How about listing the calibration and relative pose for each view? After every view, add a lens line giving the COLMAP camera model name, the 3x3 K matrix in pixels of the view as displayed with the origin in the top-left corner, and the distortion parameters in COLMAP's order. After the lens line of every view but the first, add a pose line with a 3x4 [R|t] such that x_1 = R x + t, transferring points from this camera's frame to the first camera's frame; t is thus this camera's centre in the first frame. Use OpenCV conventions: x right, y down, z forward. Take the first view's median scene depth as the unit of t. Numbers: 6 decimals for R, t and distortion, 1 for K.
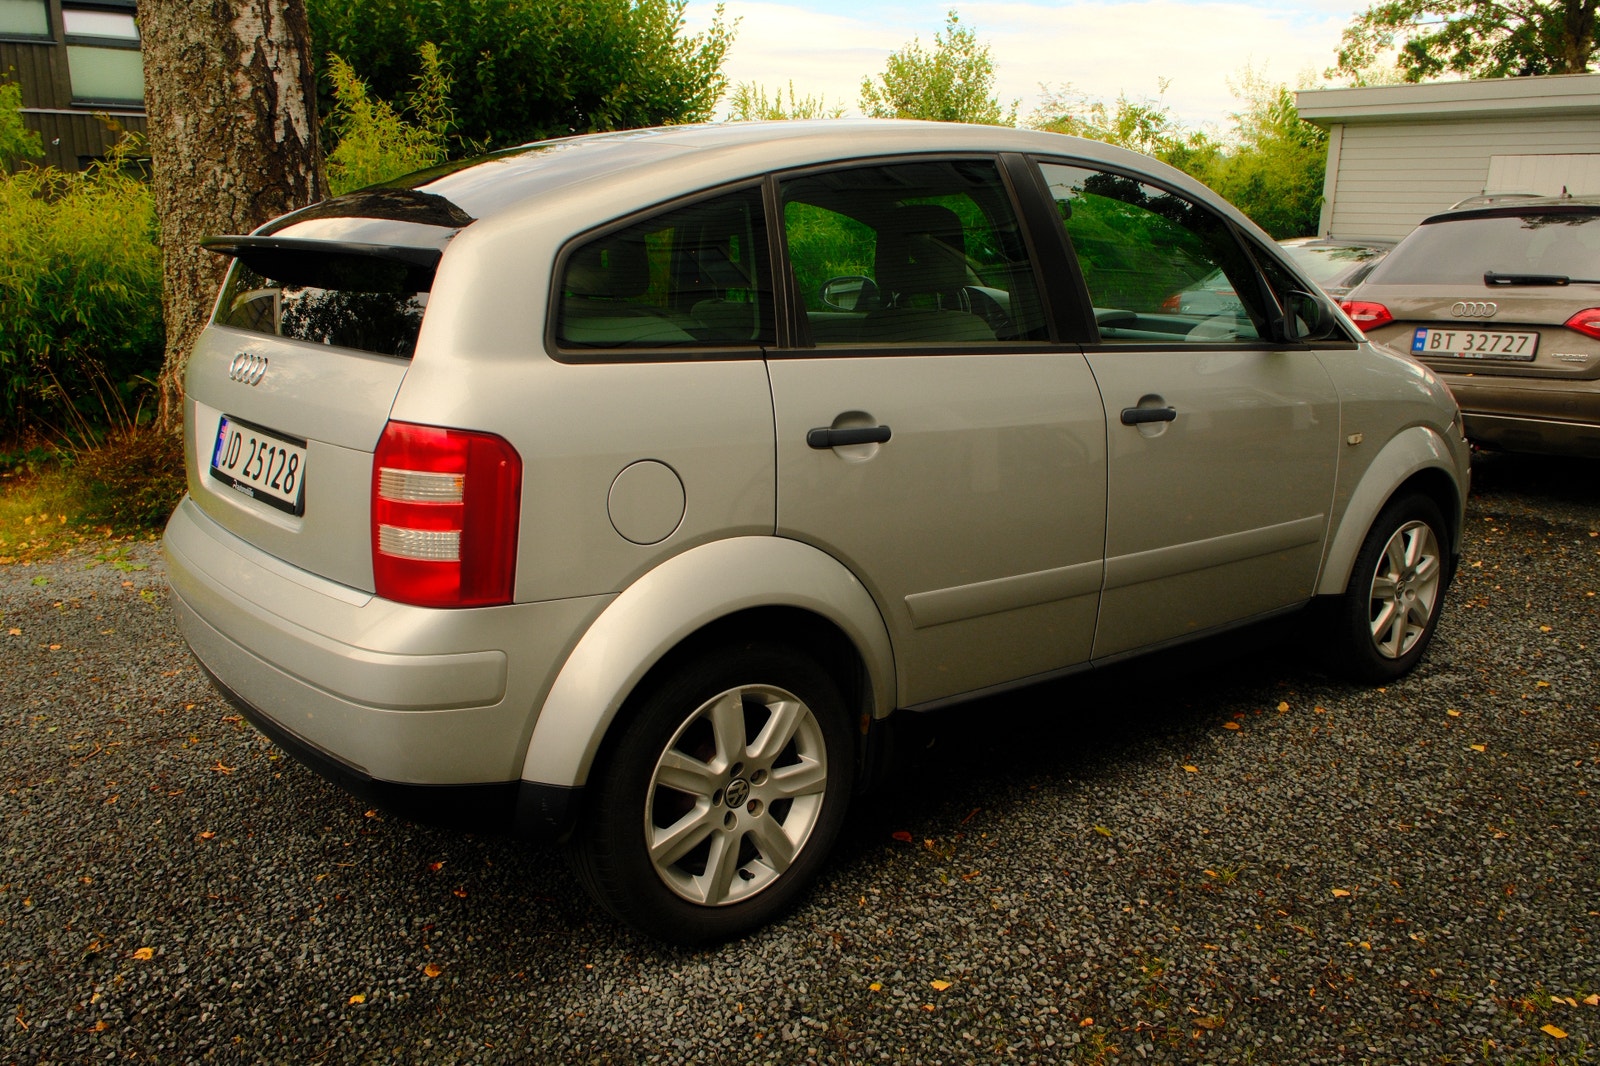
lens RADIAL K [[1368.4, 0, 803.6], [0, 1368.4, 524.4], [0, 0, 1]] dist [0.050020, -0.001204]
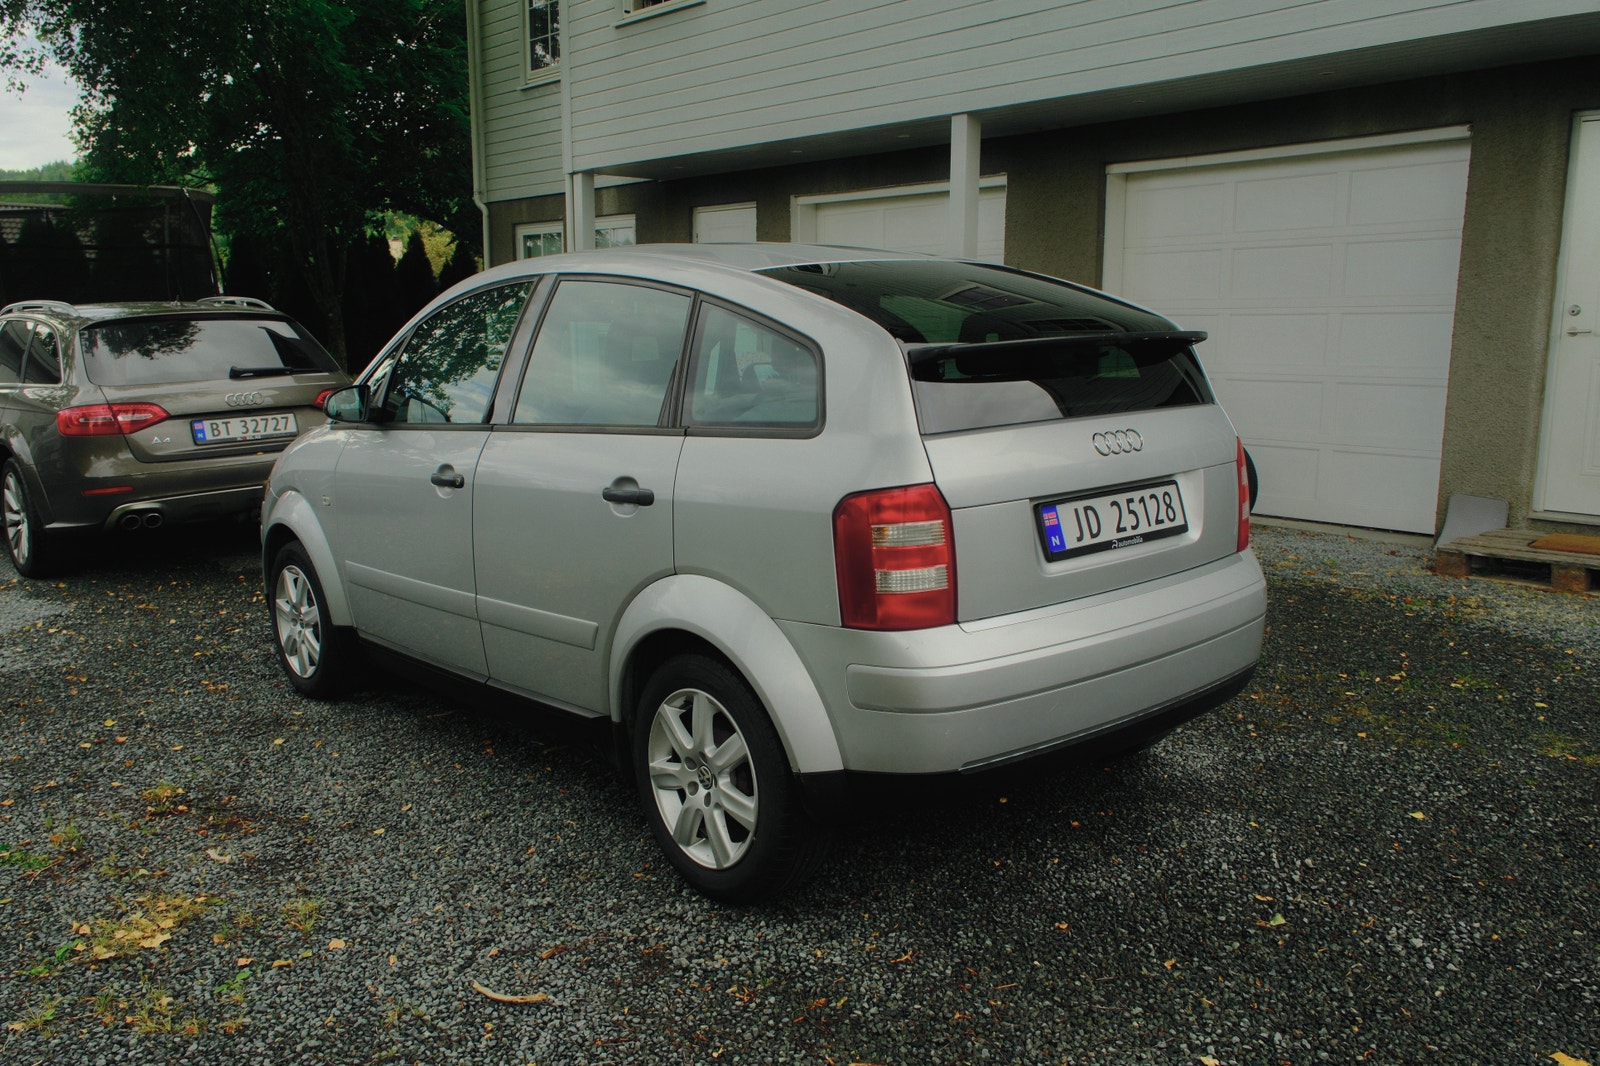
lens RADIAL K [[1368.4, 0, 809.4], [0, 1368.4, 530.7], [0, 0, 1]] dist [0.050020, -0.001204]
pose [[-0.082785, -0.158603, 0.983866, -1.572951], [0.228653, 0.957894, 0.173656, -0.308723], [-0.969982, 0.239340, -0.043034, 1.333643]]
